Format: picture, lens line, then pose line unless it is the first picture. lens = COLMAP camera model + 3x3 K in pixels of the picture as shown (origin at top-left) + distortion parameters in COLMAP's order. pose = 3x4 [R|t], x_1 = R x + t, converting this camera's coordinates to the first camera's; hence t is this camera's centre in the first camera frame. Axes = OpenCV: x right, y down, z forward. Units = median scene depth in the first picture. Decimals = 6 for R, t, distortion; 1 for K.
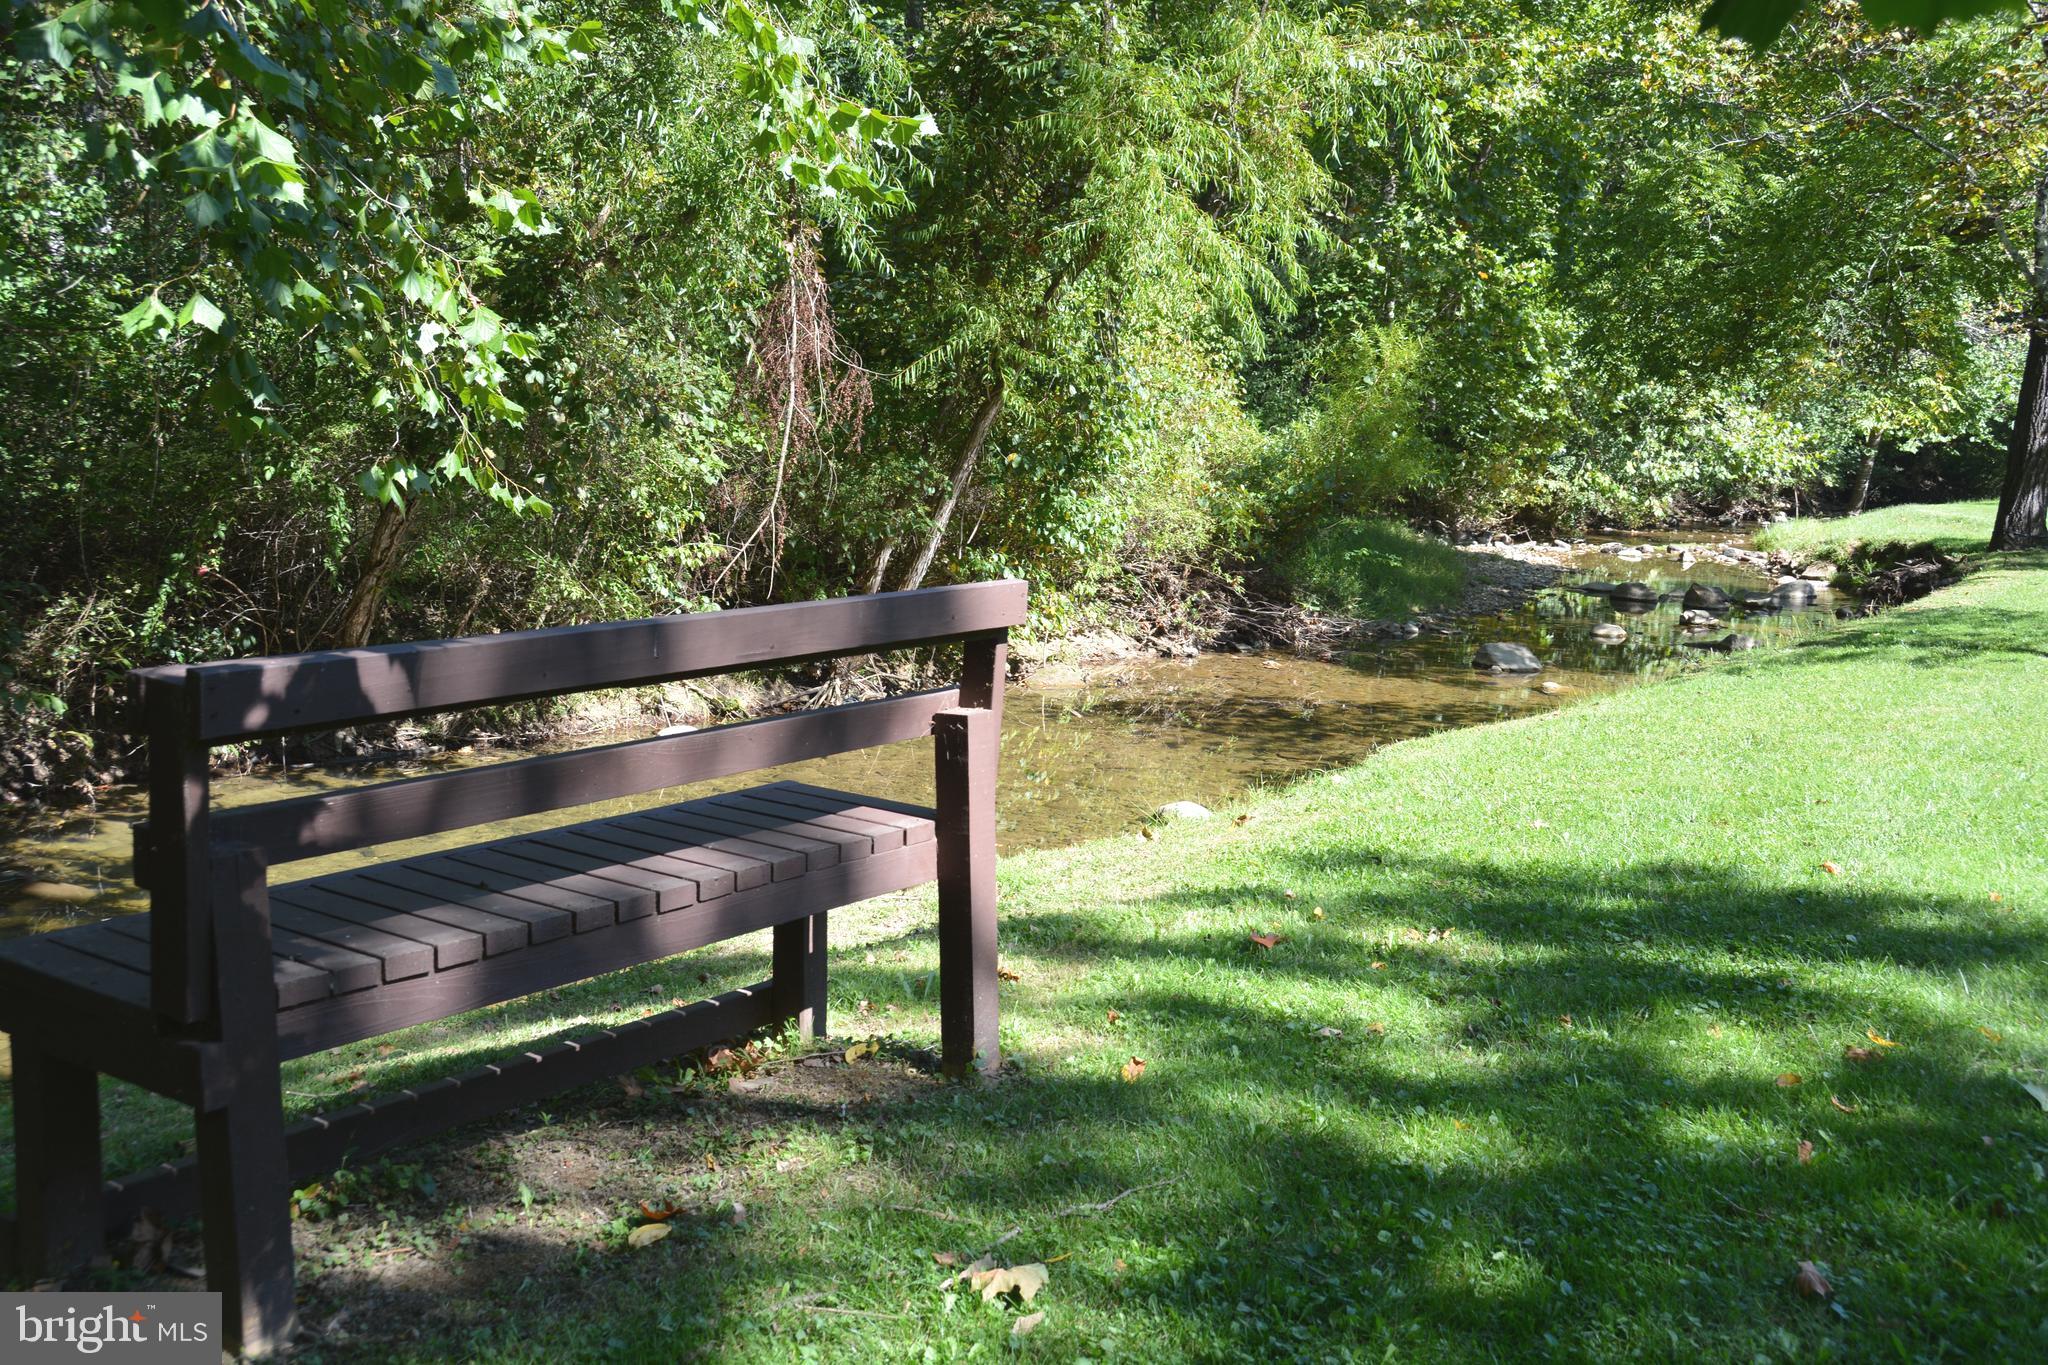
lens RADIAL K [[2056.8, 0, 1030.6], [0, 2056.8, 730.9], [0, 0, 1]] dist [-0.018917, 0.000000]
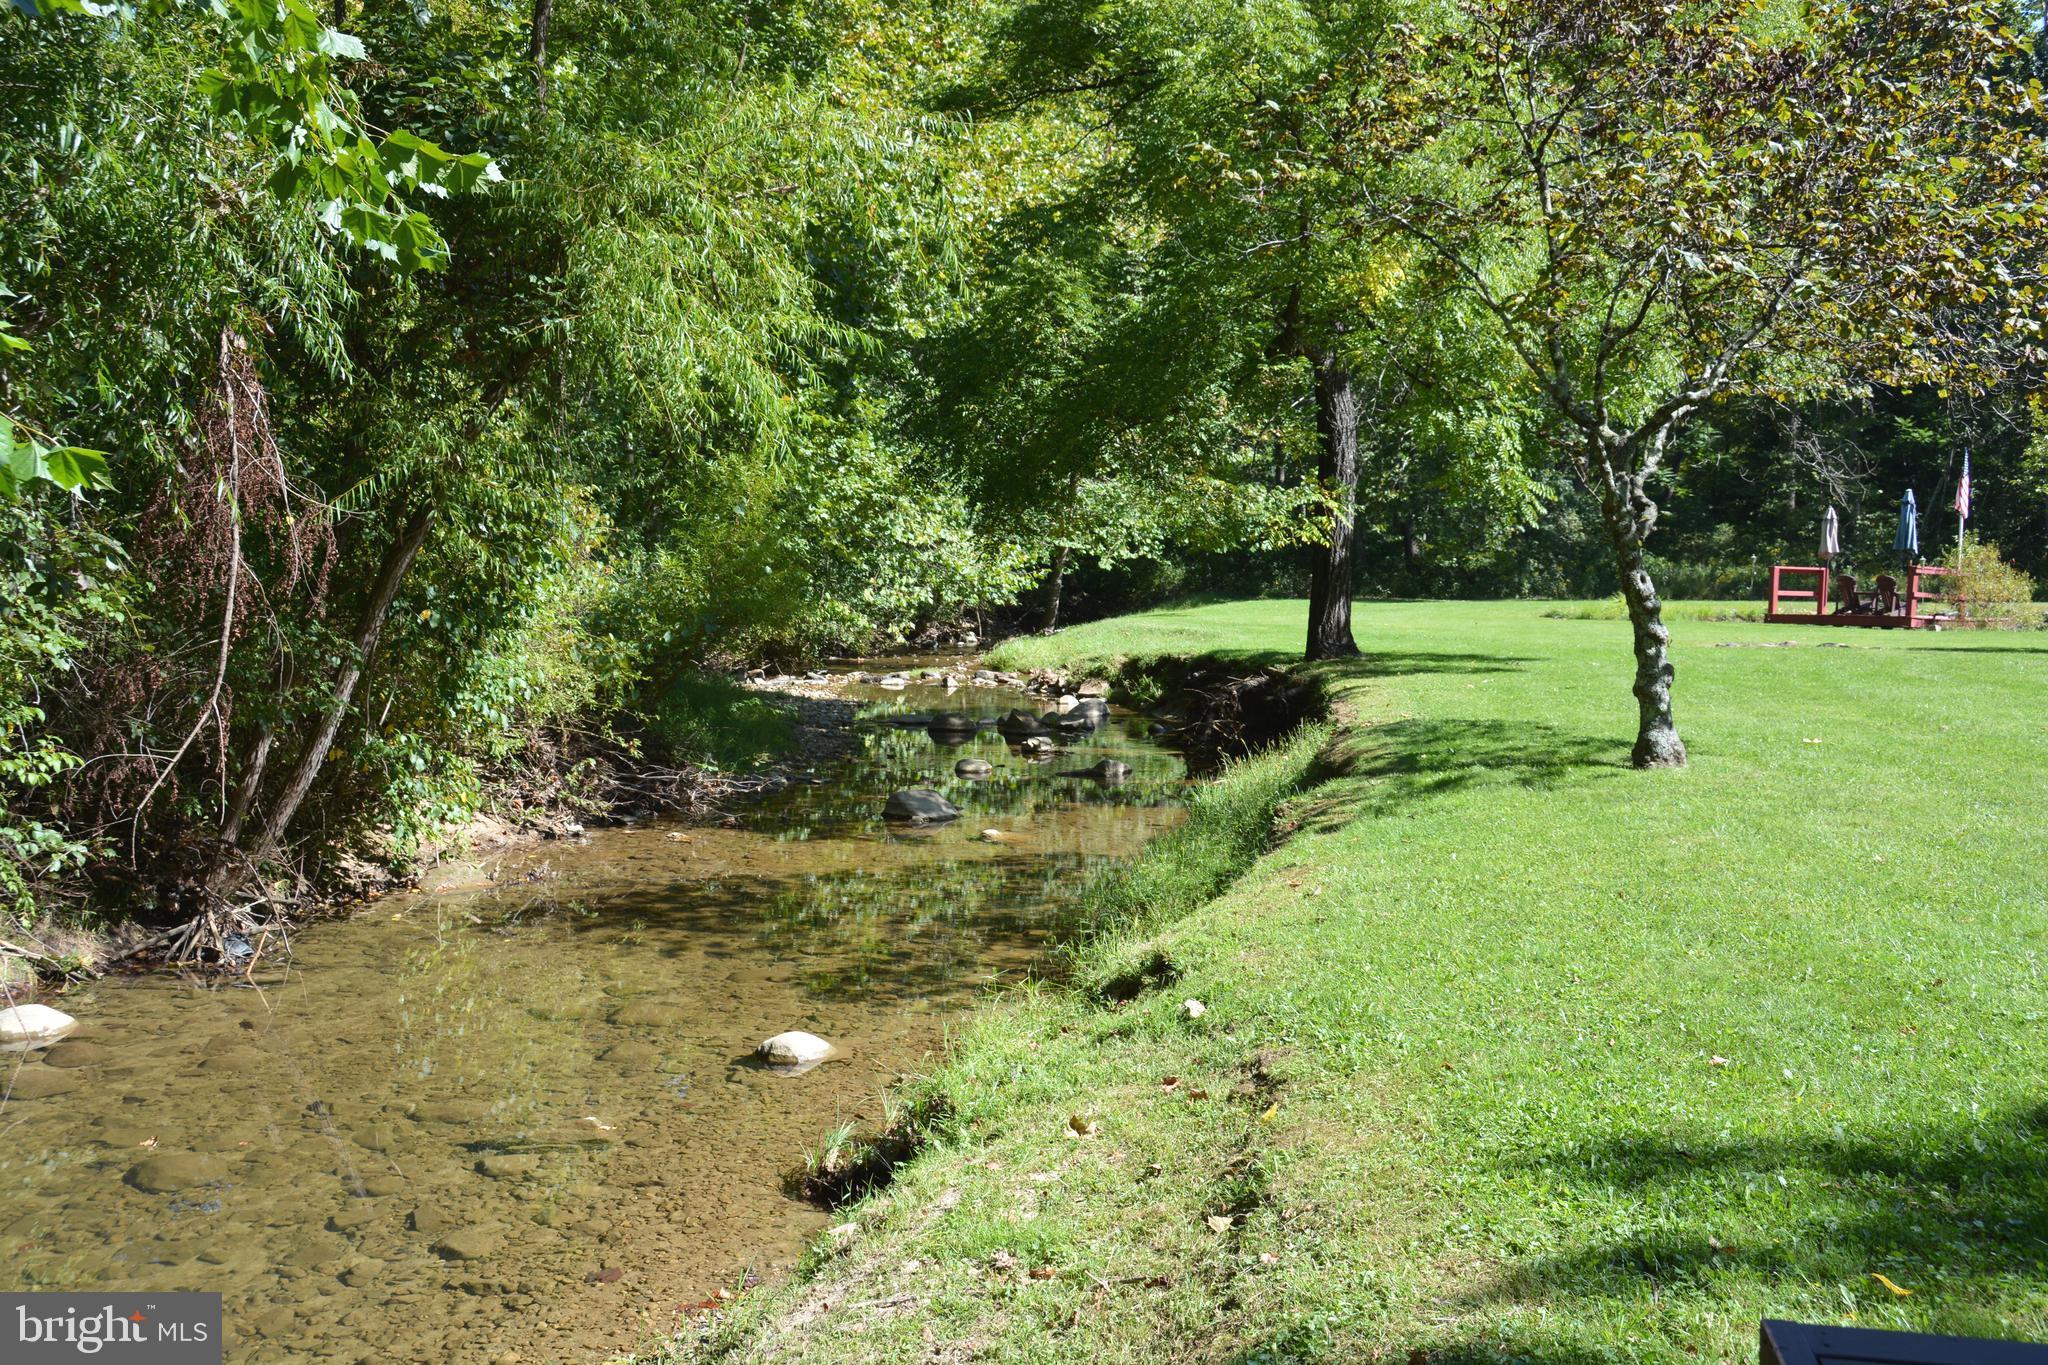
lens RADIAL K [[2056.8, 0, 1041.1], [0, 2056.8, 699.4], [0, 0, 1]] dist [-0.018917, 0.000000]
pose [[0.907572, -0.061794, 0.415324, -0.083802], [0.094880, 0.993710, -0.059483, -0.019790], [-0.409036, 0.093391, 0.907727, 0.119603]]
